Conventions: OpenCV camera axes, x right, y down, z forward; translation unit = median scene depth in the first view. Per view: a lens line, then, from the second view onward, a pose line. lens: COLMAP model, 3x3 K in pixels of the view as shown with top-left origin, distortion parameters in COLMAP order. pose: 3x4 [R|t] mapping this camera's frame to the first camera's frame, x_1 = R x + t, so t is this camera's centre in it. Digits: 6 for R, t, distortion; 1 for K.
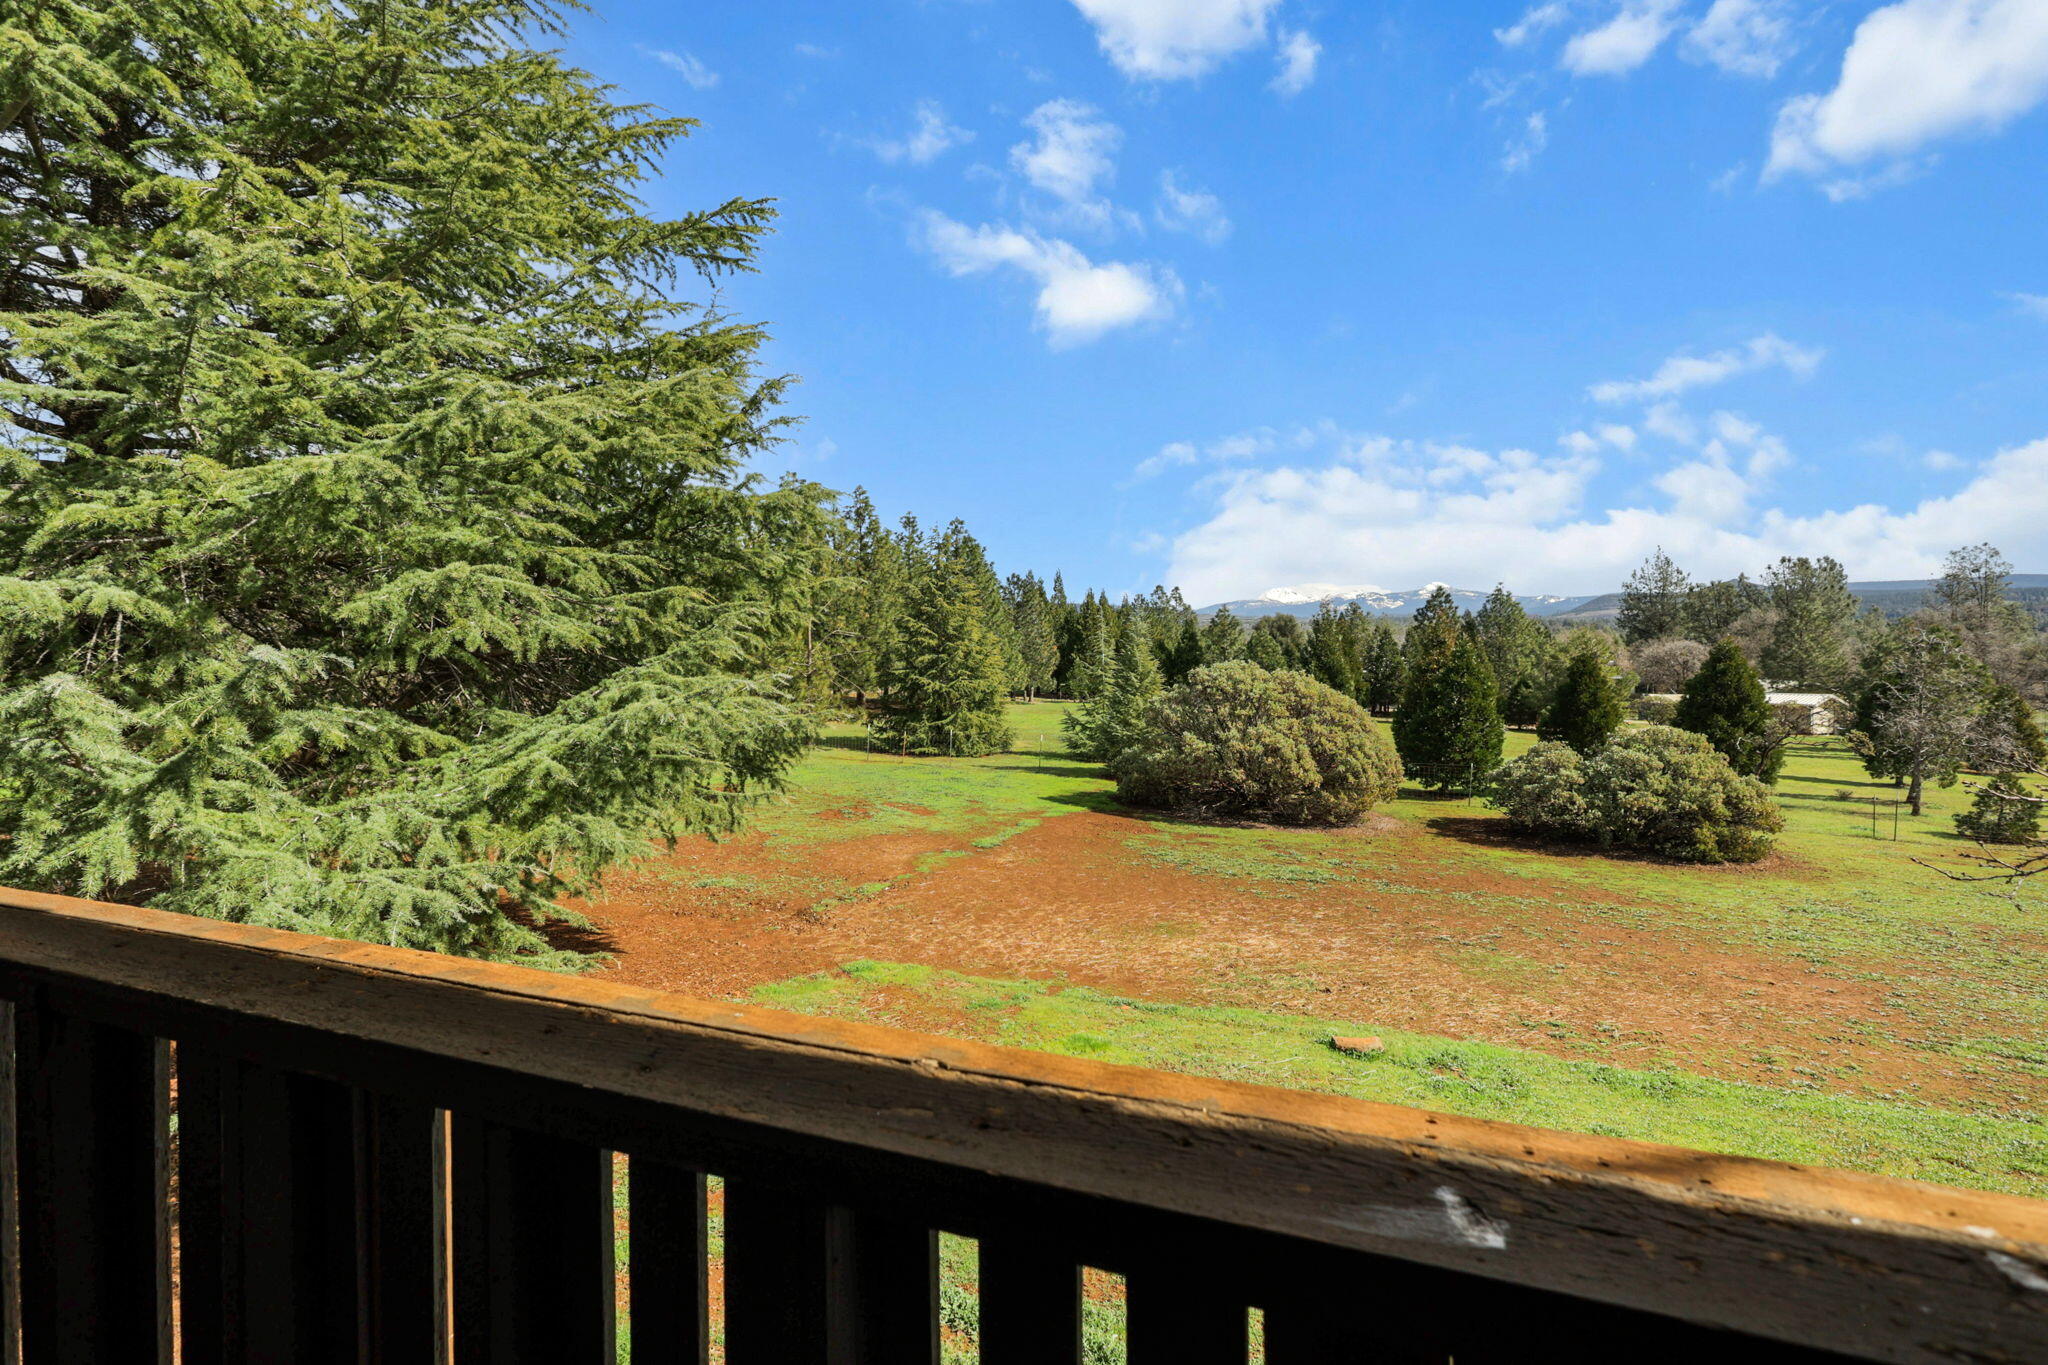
lens RADIAL K [[955.0, 0, 1024.0], [0, 955.0, 682.5], [0, 0, 1]] dist [-0.001667, -0.000219]
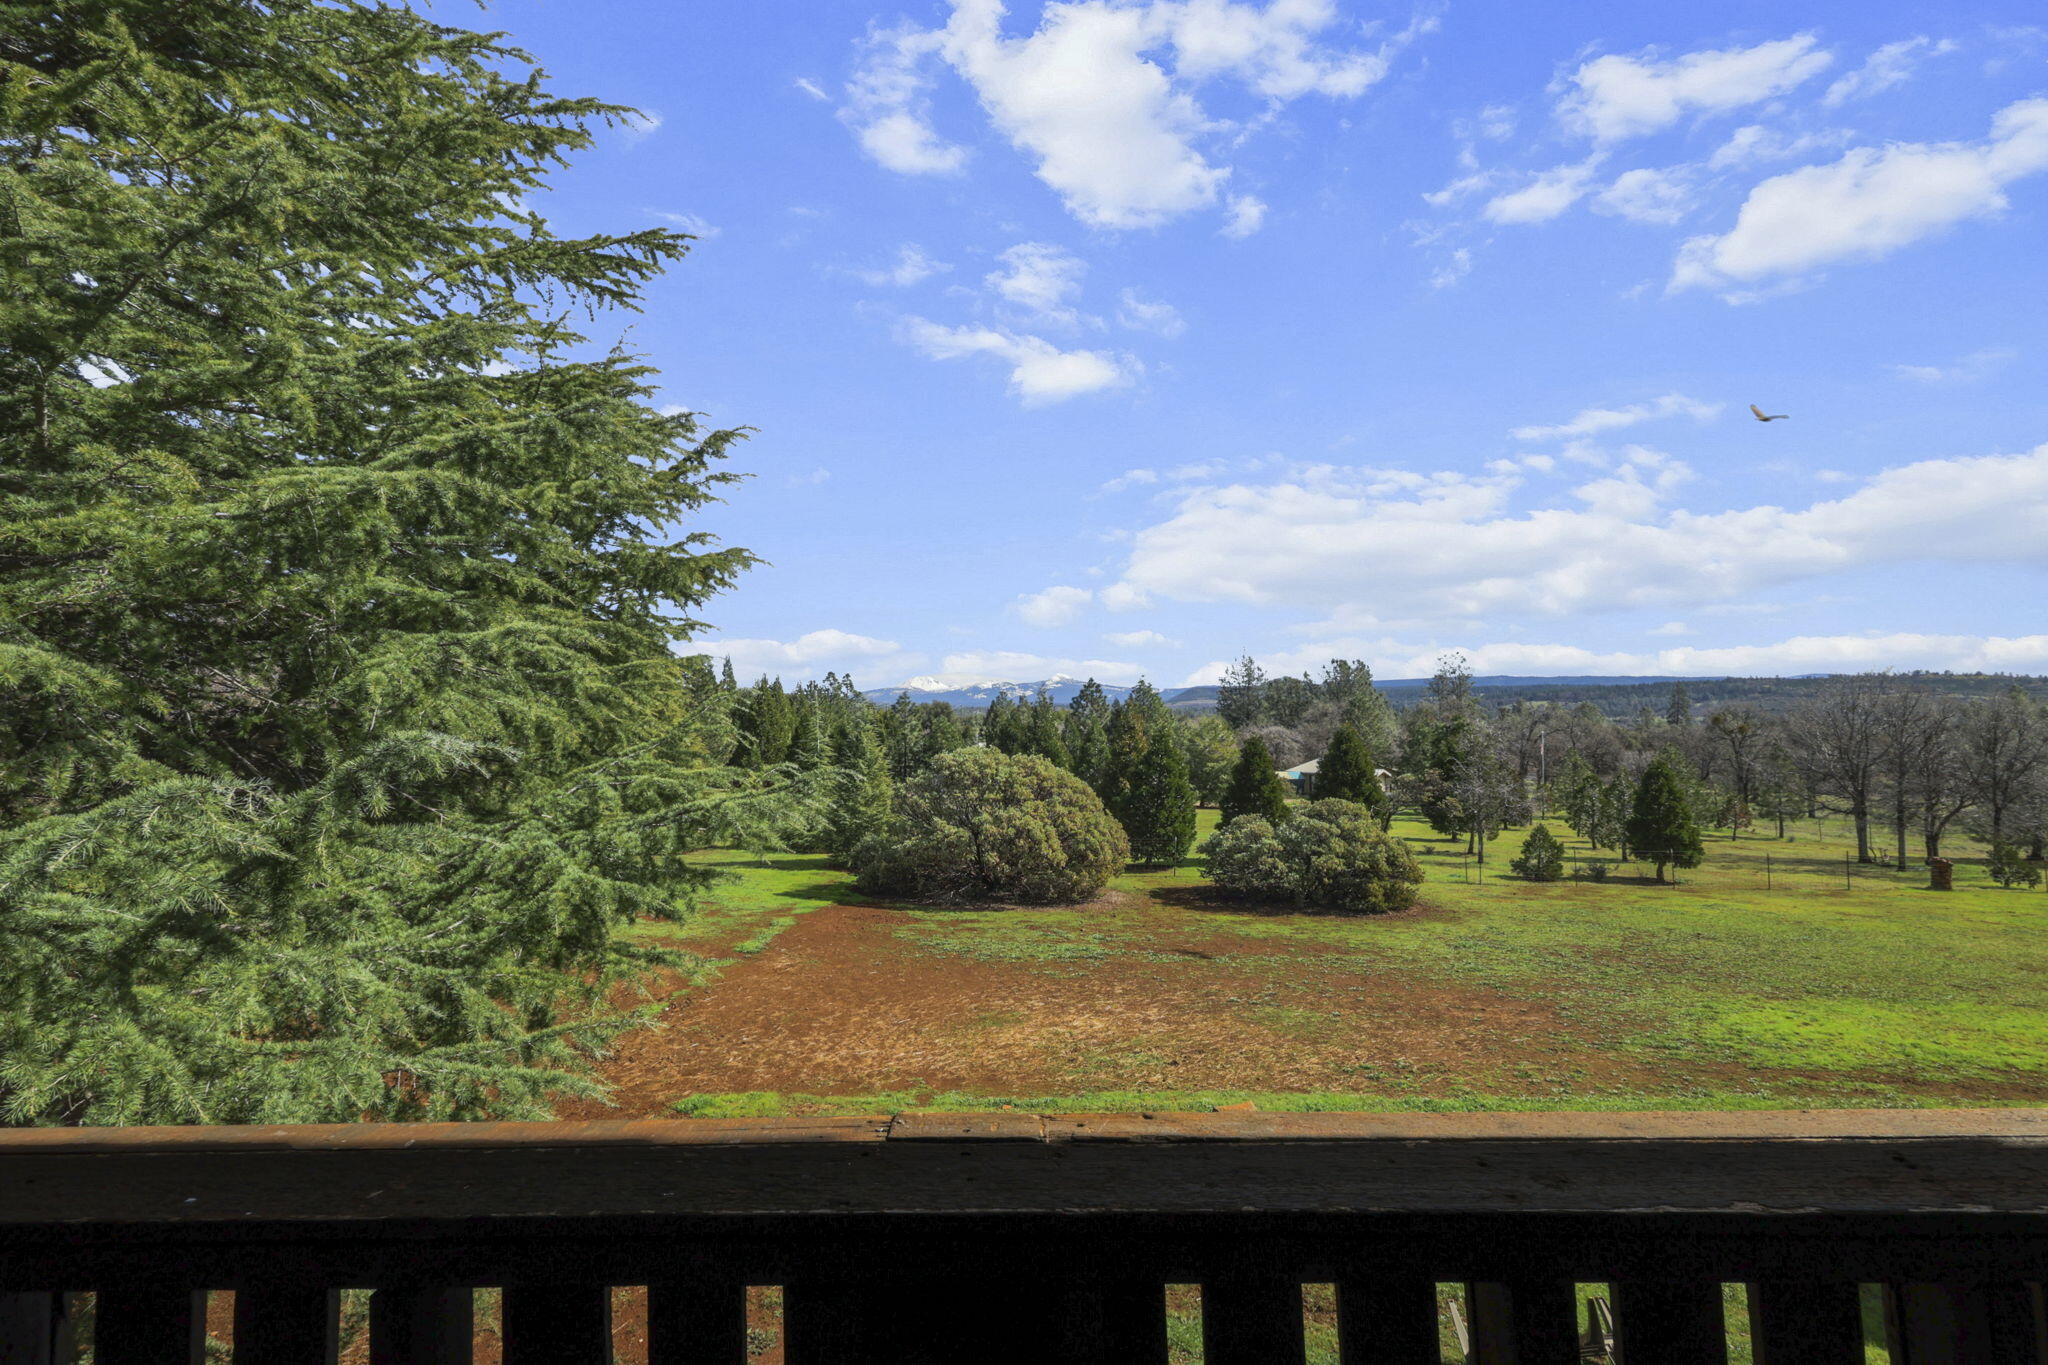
lens RADIAL K [[944.2, 0, 1024.0], [0, 944.2, 682.5], [0, 0, 1]] dist [-0.000288, -0.000118]
pose [[0.933249, 0.015492, 0.358896, -0.101281], [0.017185, 0.996000, -0.087682, -0.000827], [-0.358819, 0.087997, 0.929250, 0.033208]]
